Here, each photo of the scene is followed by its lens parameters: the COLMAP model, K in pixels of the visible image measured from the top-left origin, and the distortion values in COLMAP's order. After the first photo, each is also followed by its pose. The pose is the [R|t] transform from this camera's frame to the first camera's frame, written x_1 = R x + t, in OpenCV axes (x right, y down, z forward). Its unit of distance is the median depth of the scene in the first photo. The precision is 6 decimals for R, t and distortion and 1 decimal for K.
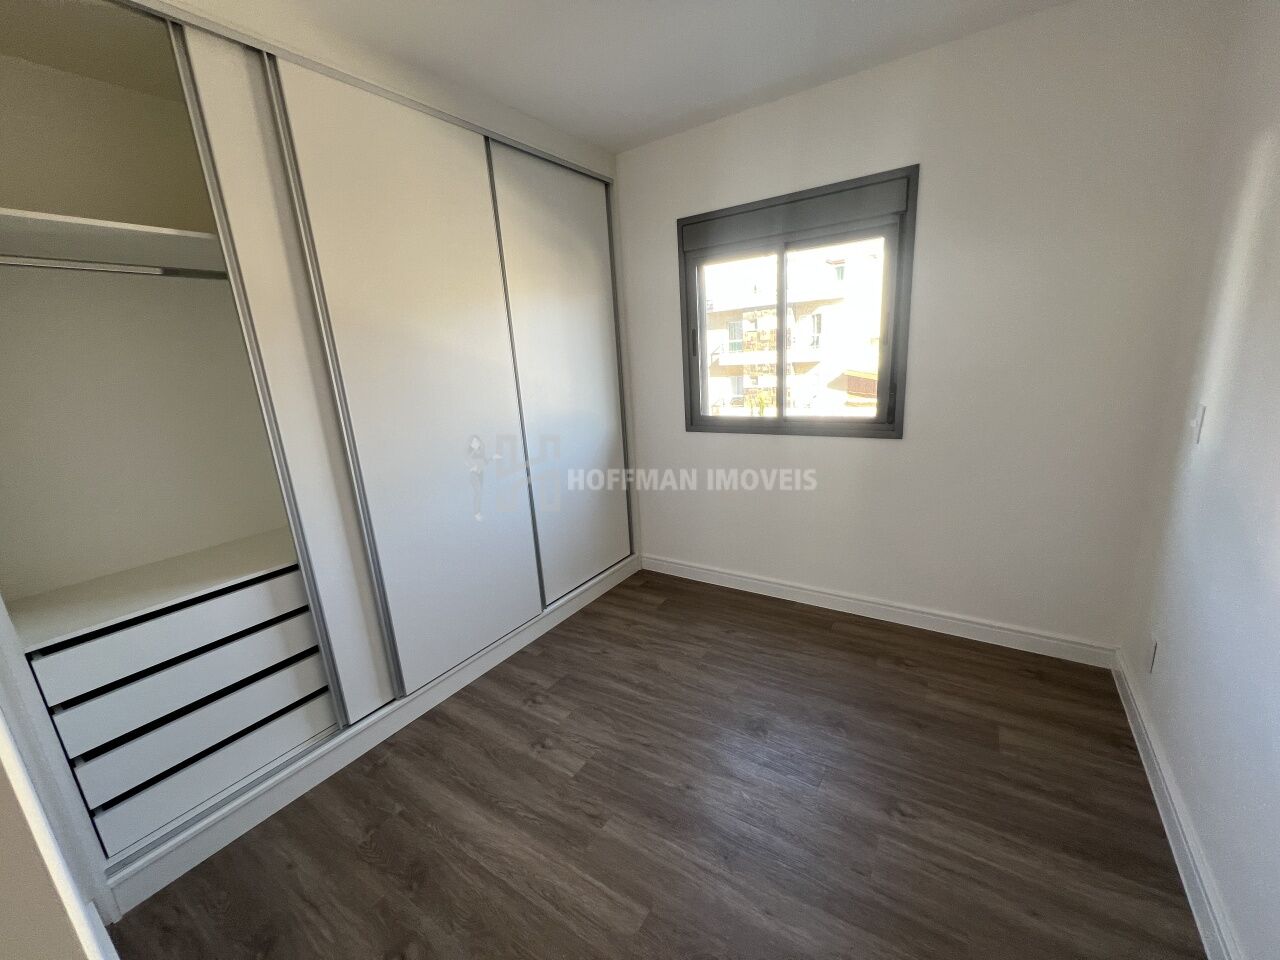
lens RADIAL K [[512.8, 0, 640.0], [0, 512.8, 480.0], [0, 0, 1]] dist [0.000734, -0.000279]
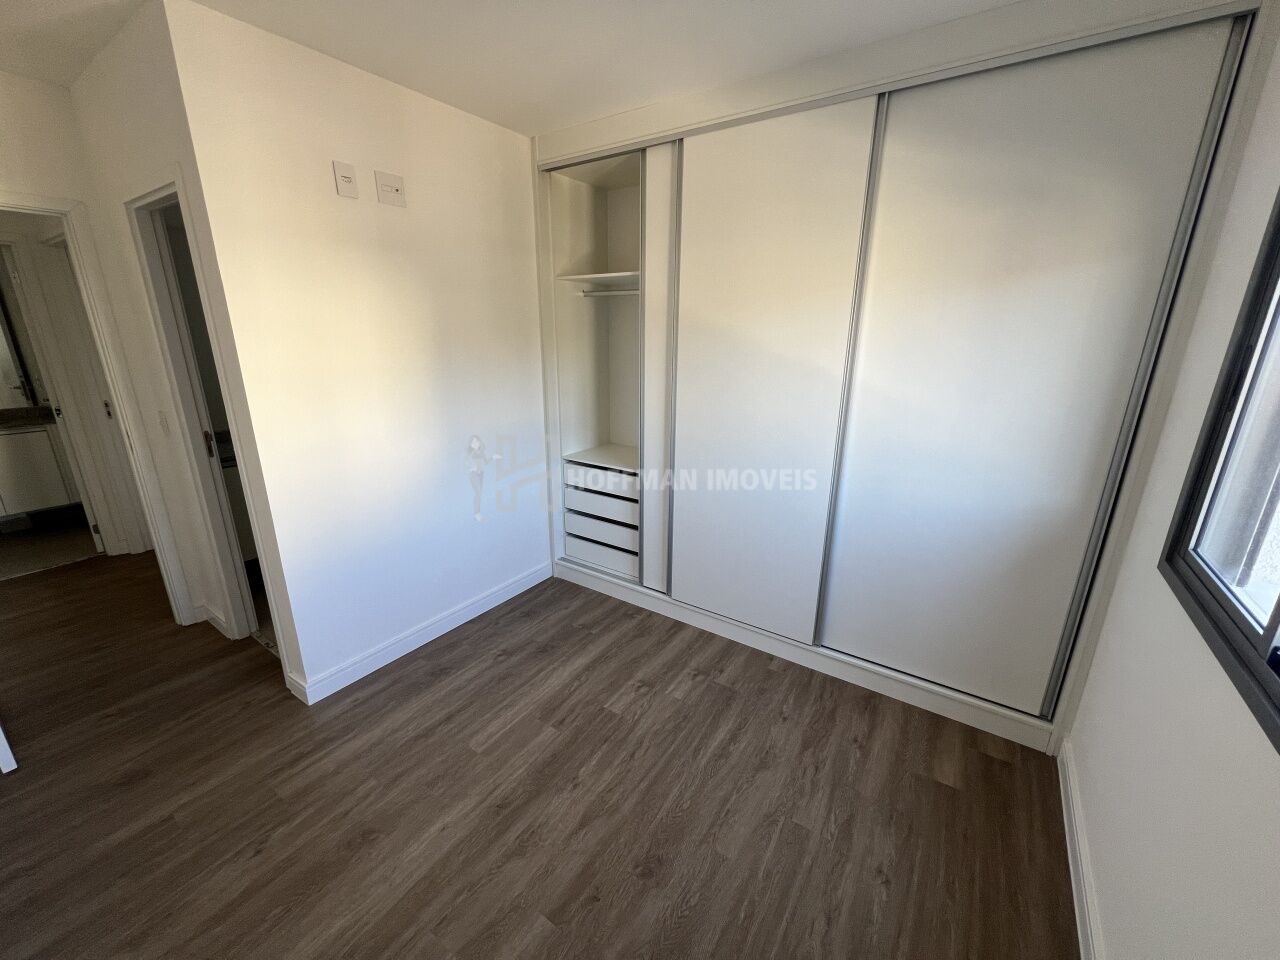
lens RADIAL K [[512.8, 0, 640.0], [0, 512.8, 480.0], [0, 0, 1]] dist [0.000734, -0.000279]
pose [[-0.010226, 0.340934, -0.940032, 0.761095], [-0.242916, 0.911073, 0.333074, -0.316581], [0.969993, 0.231755, 0.073501, 0.786364]]
